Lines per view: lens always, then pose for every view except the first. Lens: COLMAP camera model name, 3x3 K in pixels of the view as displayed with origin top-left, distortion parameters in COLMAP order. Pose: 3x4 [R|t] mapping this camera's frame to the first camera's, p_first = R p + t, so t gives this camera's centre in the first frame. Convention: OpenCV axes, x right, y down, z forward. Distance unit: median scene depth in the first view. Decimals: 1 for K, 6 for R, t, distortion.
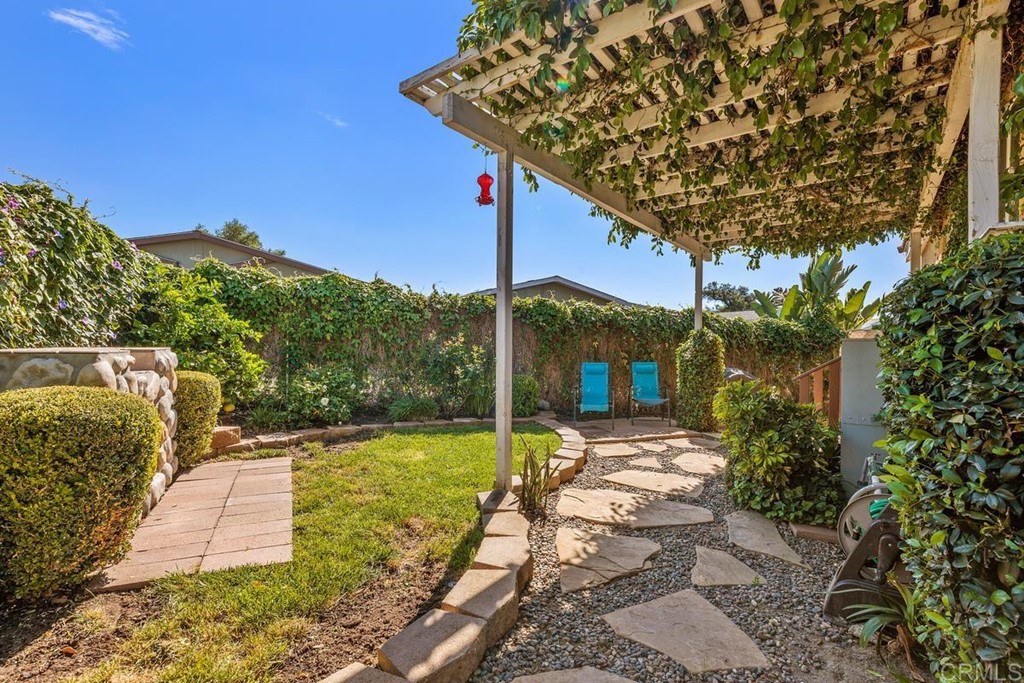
lens RADIAL K [[475.2, 0, 512.9], [0, 475.2, 355.6], [0, 0, 1]] dist [-0.000094, 0.000204]
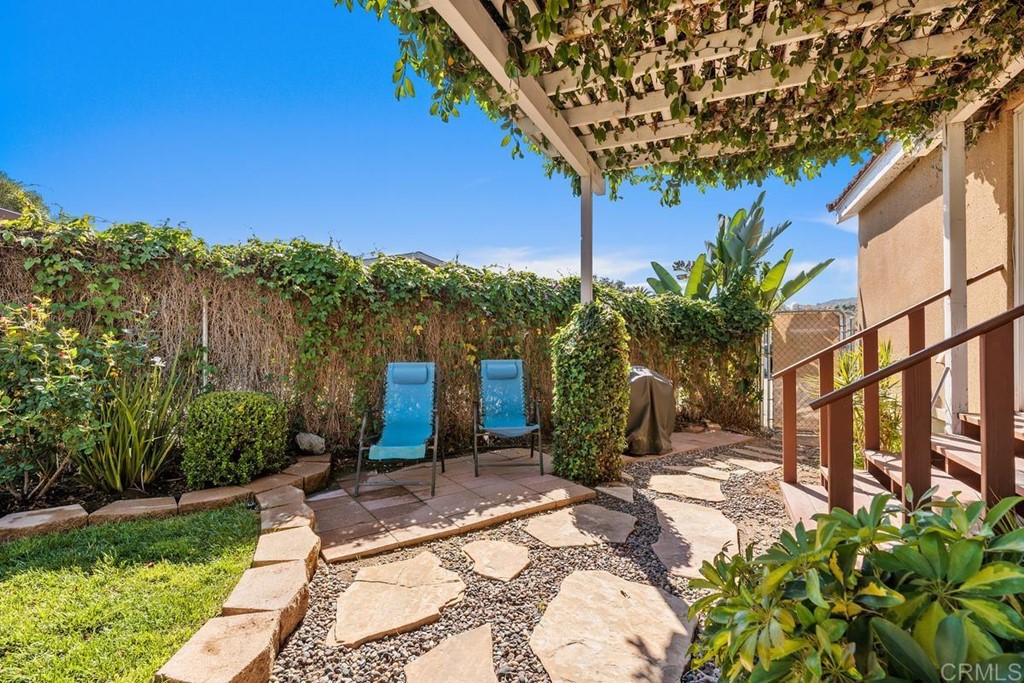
lens RADIAL K [[506.6, 0, 513.9], [0, 506.6, 333.5], [0, 0, 1]] dist [-0.001572, -0.000182]
pose [[0.971516, -0.003638, 0.236948, 0.139406], [0.010658, 0.999541, -0.028353, -0.000701], [-0.236736, 0.030071, 0.971109, 0.374955]]
